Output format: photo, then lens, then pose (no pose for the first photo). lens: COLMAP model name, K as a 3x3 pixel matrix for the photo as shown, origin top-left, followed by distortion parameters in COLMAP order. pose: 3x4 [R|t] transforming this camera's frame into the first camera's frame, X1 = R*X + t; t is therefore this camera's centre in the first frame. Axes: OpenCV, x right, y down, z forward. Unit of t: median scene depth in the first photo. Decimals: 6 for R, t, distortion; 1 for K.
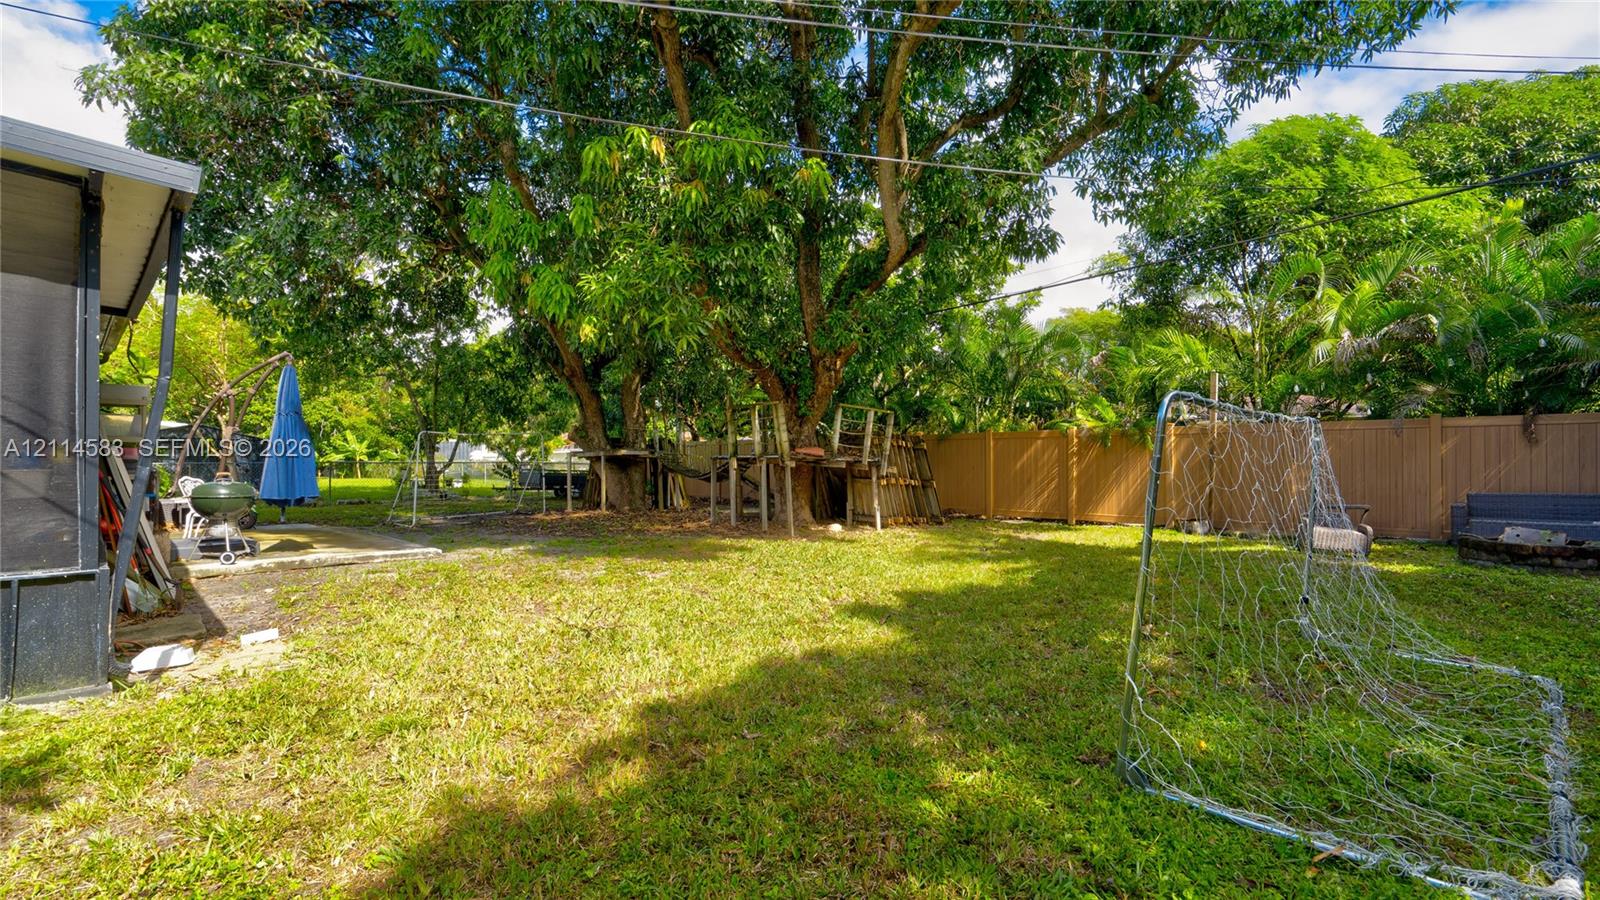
lens RADIAL K [[783.3, 0, 800.0], [0, 783.3, 450.0], [0, 0, 1]] dist [-0.015500, 0.015352]
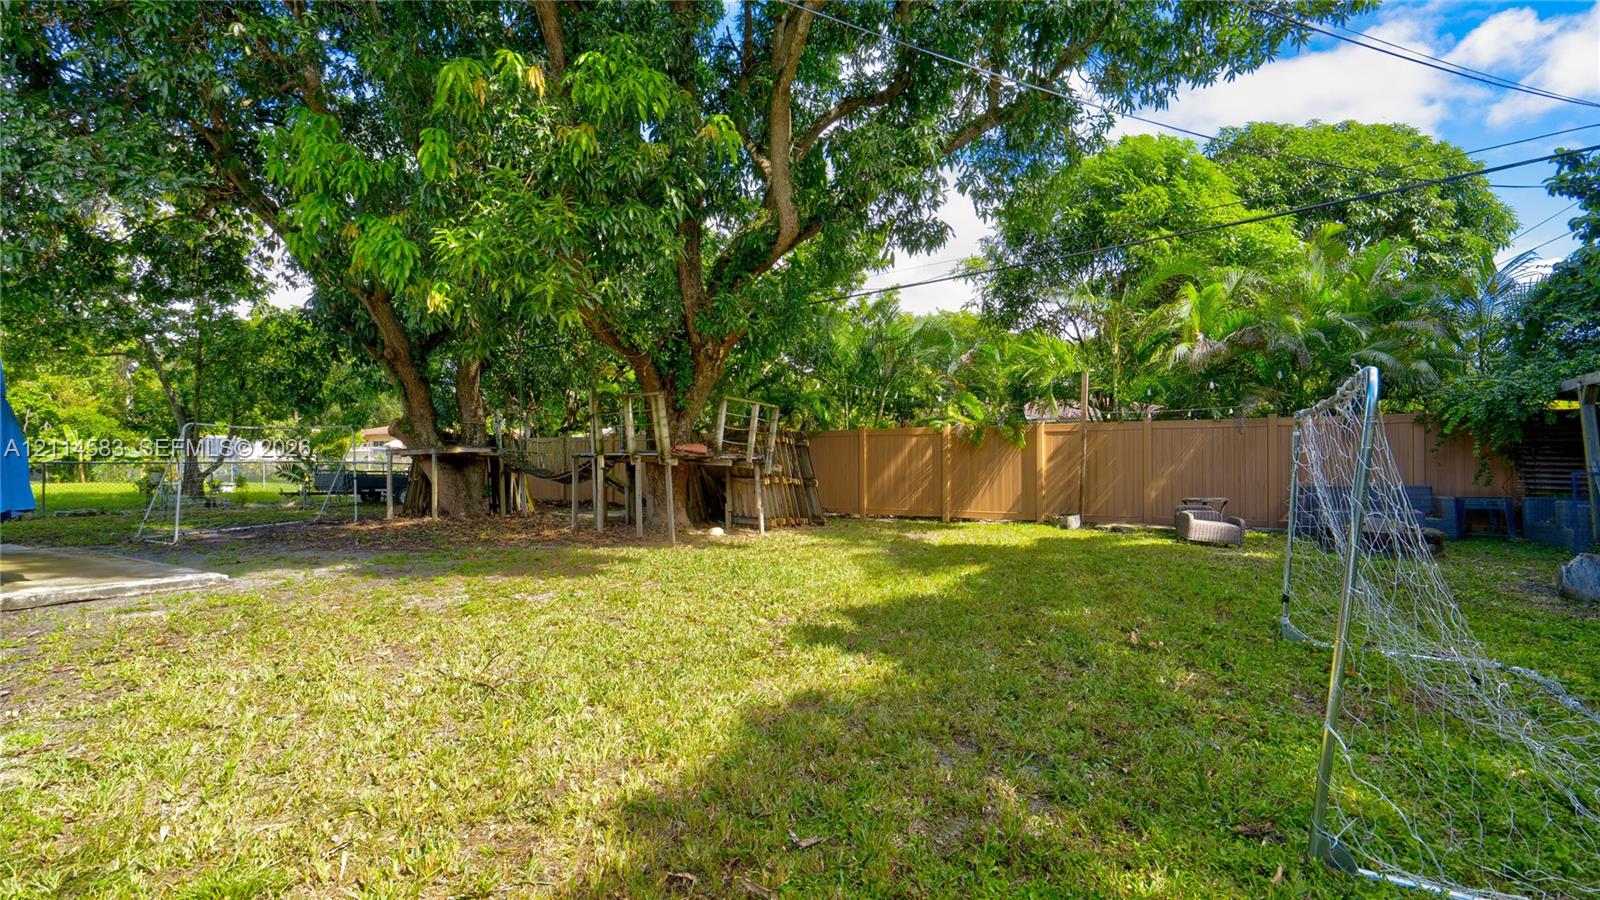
lens RADIAL K [[761.2, 0, 800.0], [0, 761.2, 450.0], [0, 0, 1]] dist [-0.000740, -0.000003]
pose [[0.969435, -0.000044, 0.245348, -0.080094], [-0.000300, 0.999999, 0.001365, 0.002362], [-0.245347, -0.001397, 0.969434, 0.111349]]
